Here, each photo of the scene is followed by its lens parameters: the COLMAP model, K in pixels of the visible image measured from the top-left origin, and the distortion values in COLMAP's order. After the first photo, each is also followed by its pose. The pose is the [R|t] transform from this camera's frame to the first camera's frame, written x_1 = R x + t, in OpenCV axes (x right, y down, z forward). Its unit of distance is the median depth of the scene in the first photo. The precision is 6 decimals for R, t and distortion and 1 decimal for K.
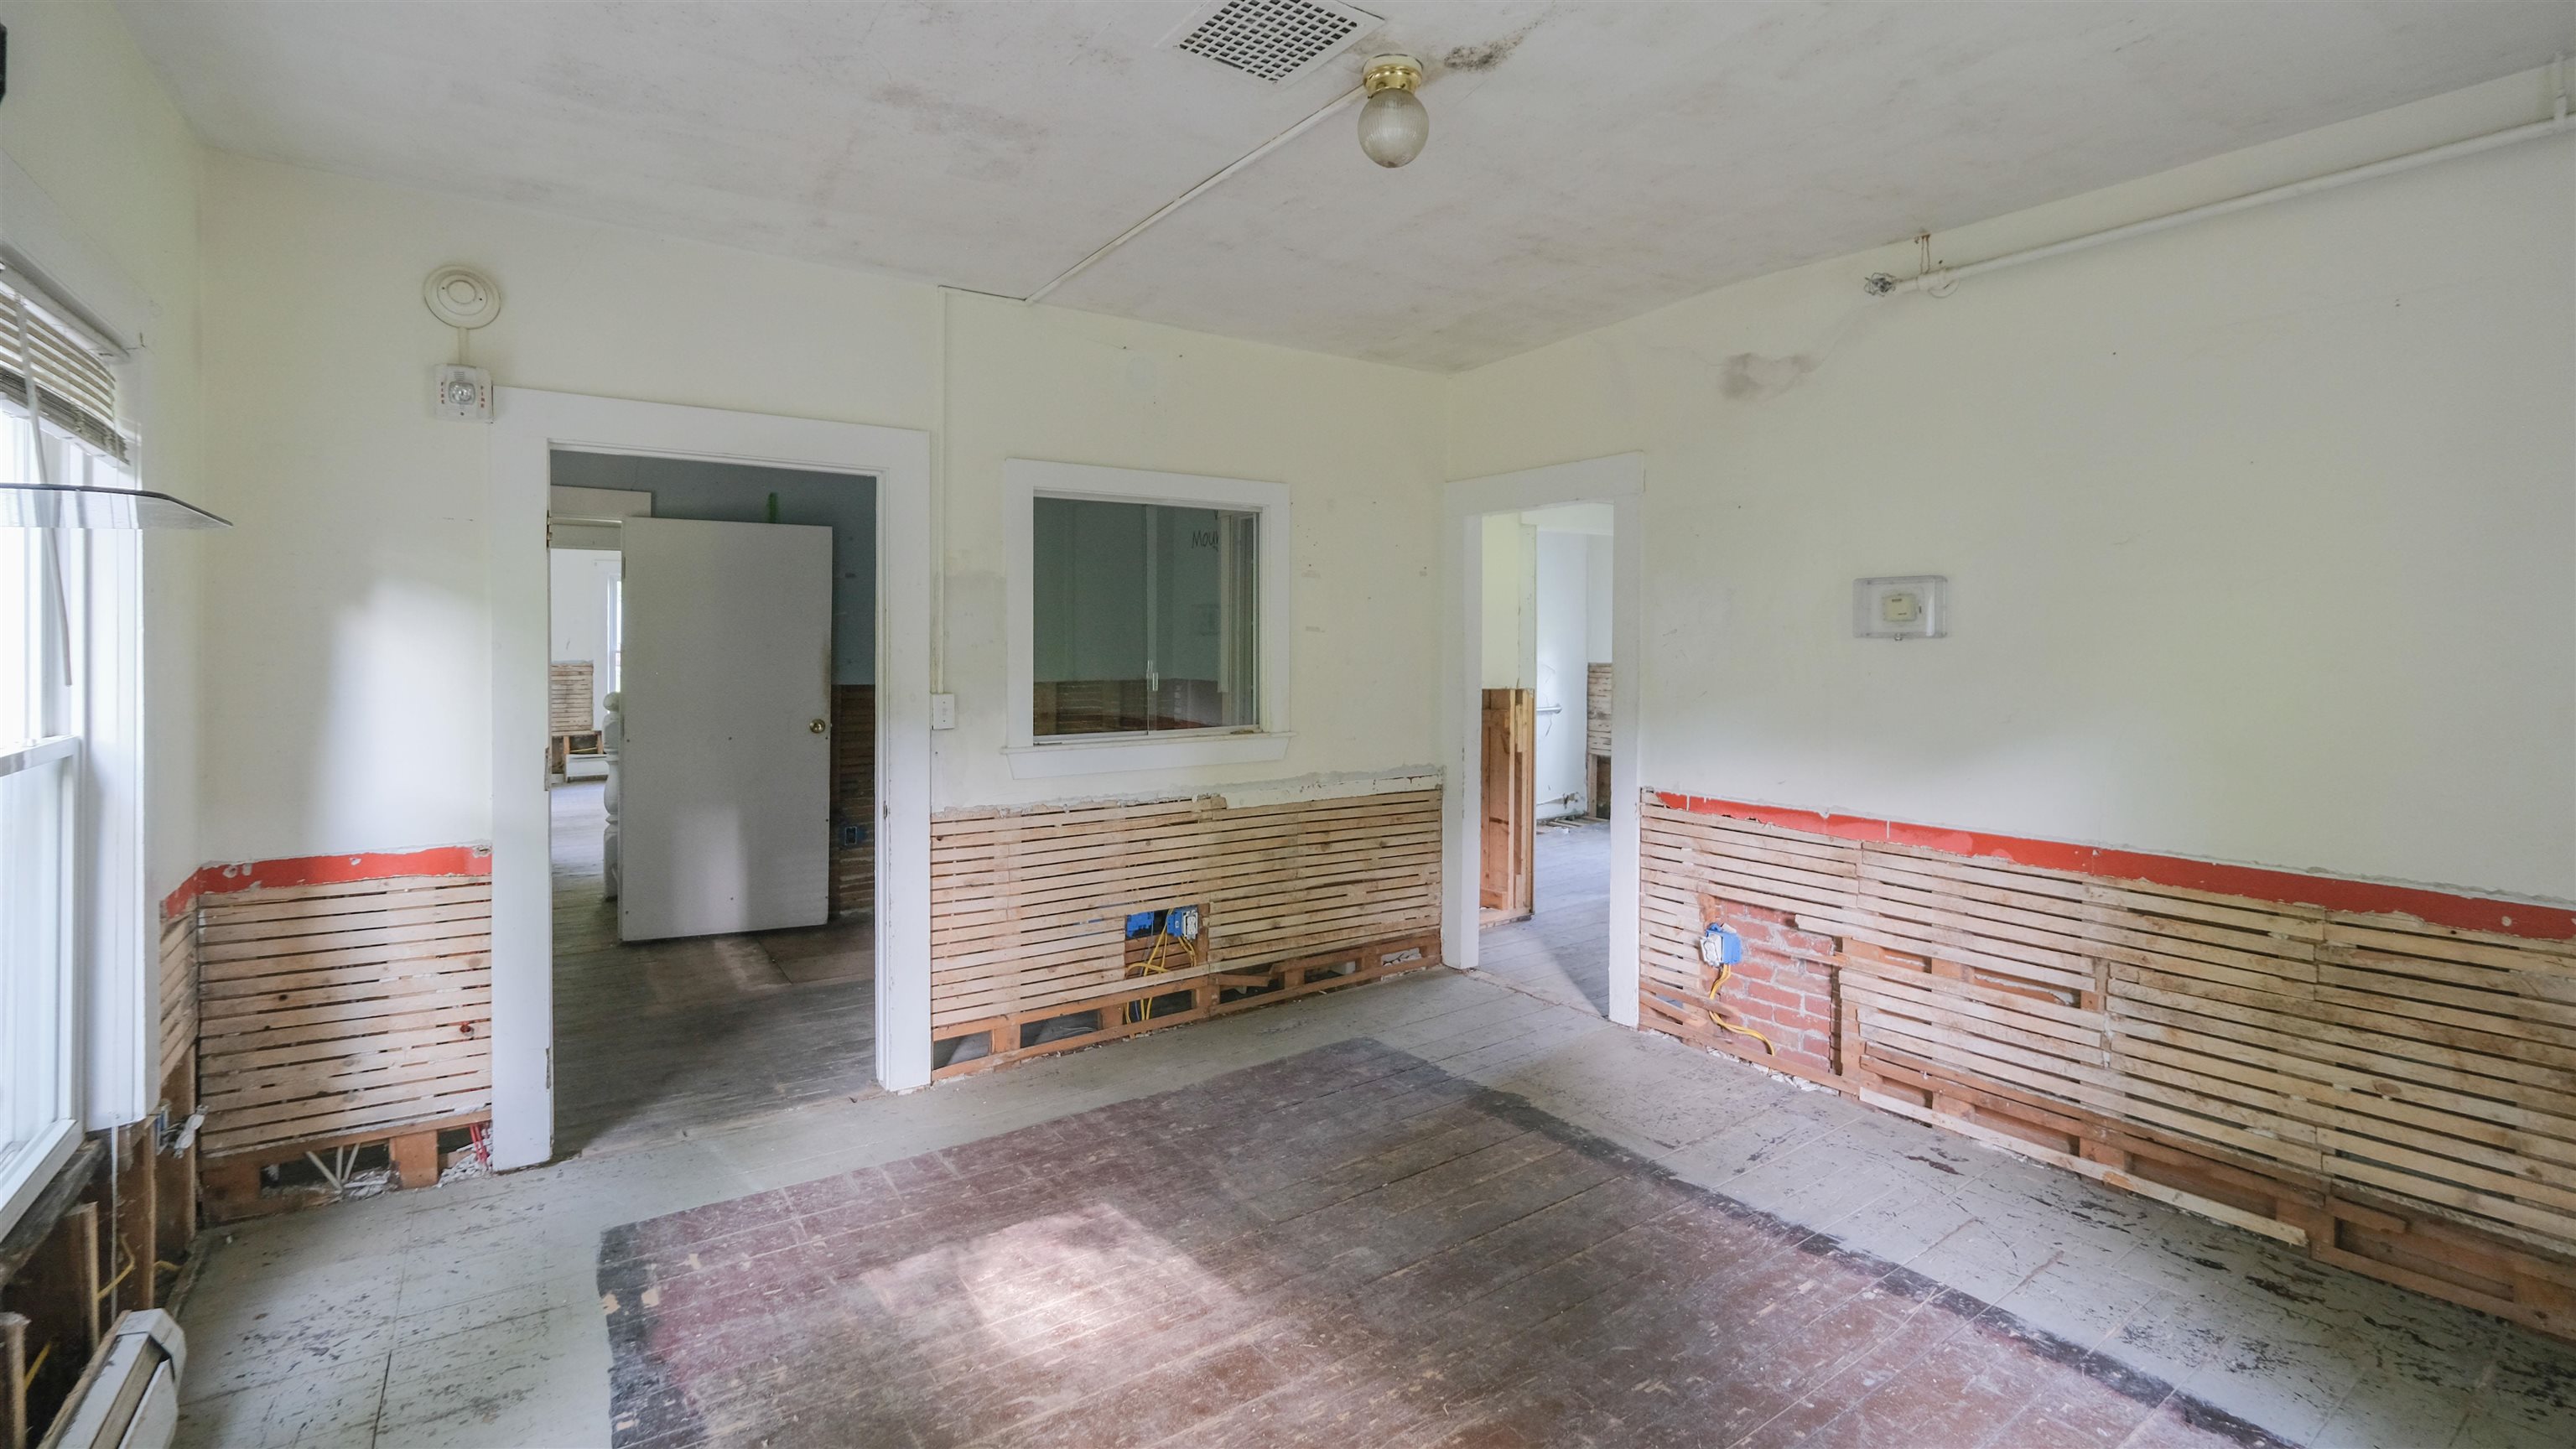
lens RADIAL K [[1119.8, 0, 1289.7], [0, 1119.8, 646.5], [0, 0, 1]] dist [-0.001704, -0.000959]
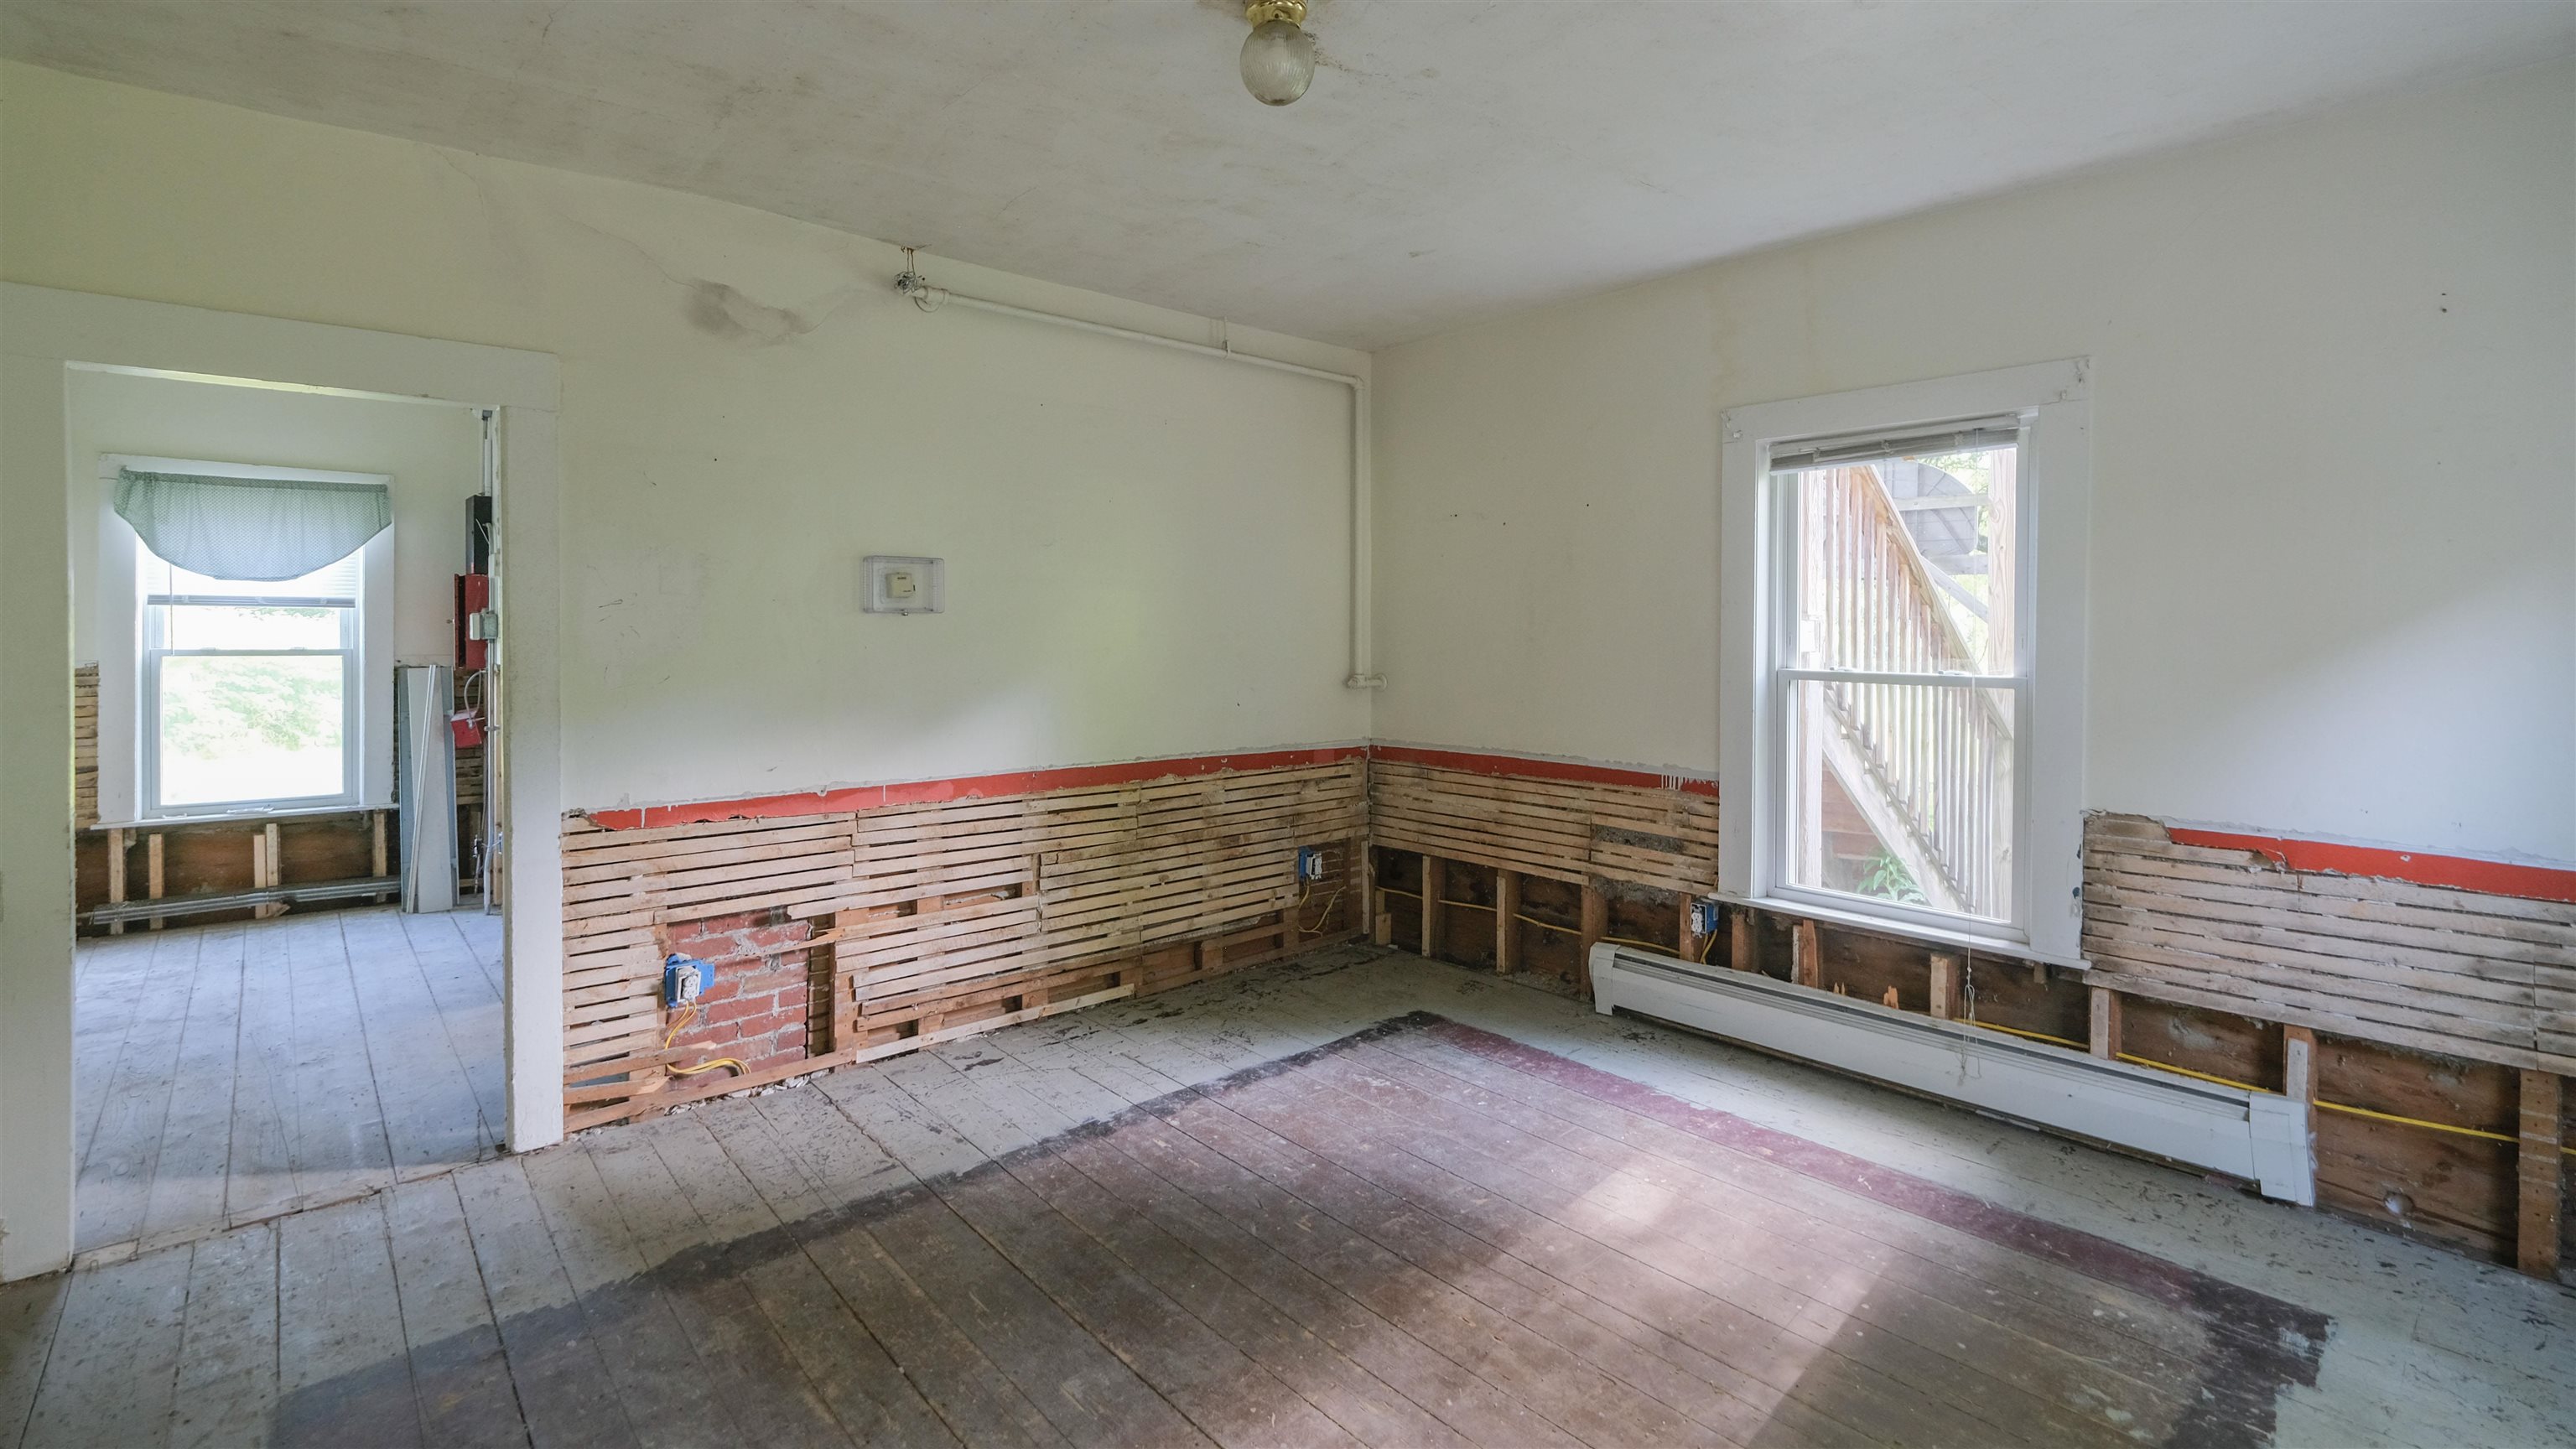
lens RADIAL K [[1156.8, 0, 1268.6], [0, 1156.8, 642.1], [0, 0, 1]] dist [0.002273, 0.000103]
pose [[-0.095031, -0.011881, 0.995403, -0.672634], [0.004584, 0.999913, 0.012372, 0.008830], [-0.995464, 0.005739, -0.094968, 0.841507]]
